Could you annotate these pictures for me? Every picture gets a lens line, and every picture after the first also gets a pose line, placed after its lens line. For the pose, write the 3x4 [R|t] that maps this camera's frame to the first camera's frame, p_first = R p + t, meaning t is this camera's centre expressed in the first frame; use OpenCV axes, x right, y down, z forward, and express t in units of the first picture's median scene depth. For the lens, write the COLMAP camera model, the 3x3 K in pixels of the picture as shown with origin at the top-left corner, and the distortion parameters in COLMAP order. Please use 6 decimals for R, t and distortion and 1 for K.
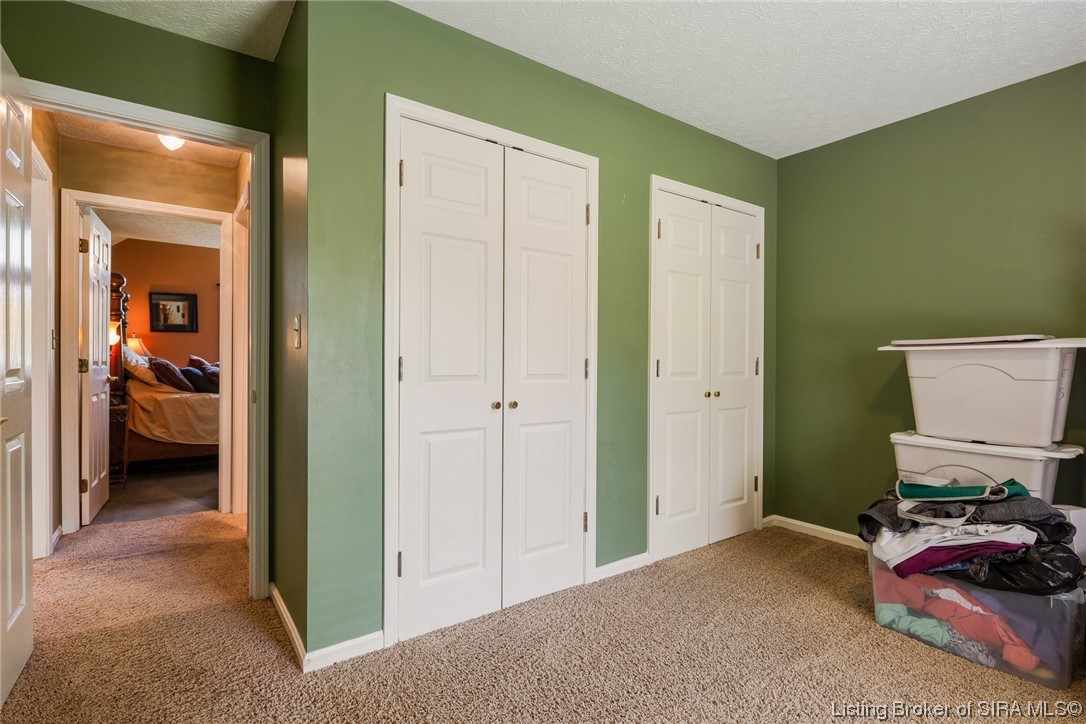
lens RADIAL K [[528.5, 0, 548.2], [0, 528.5, 360.9], [0, 0, 1]] dist [0.004383, -0.003774]
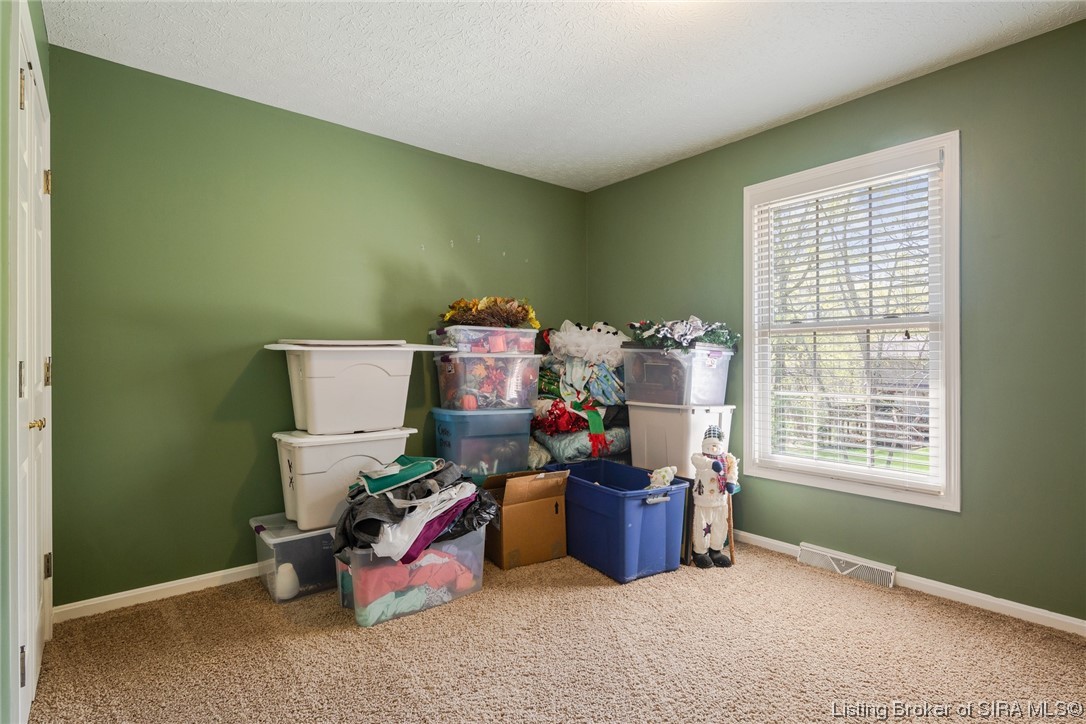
lens RADIAL K [[528.5, 0, 547.6], [0, 528.5, 365.3], [0, 0, 1]] dist [0.004383, -0.003774]
pose [[-0.082268, 0.001621, 0.996609, -0.403562], [0.003294, 0.999994, -0.001354, 0.014458], [-0.996605, 0.003171, -0.082272, 0.784090]]
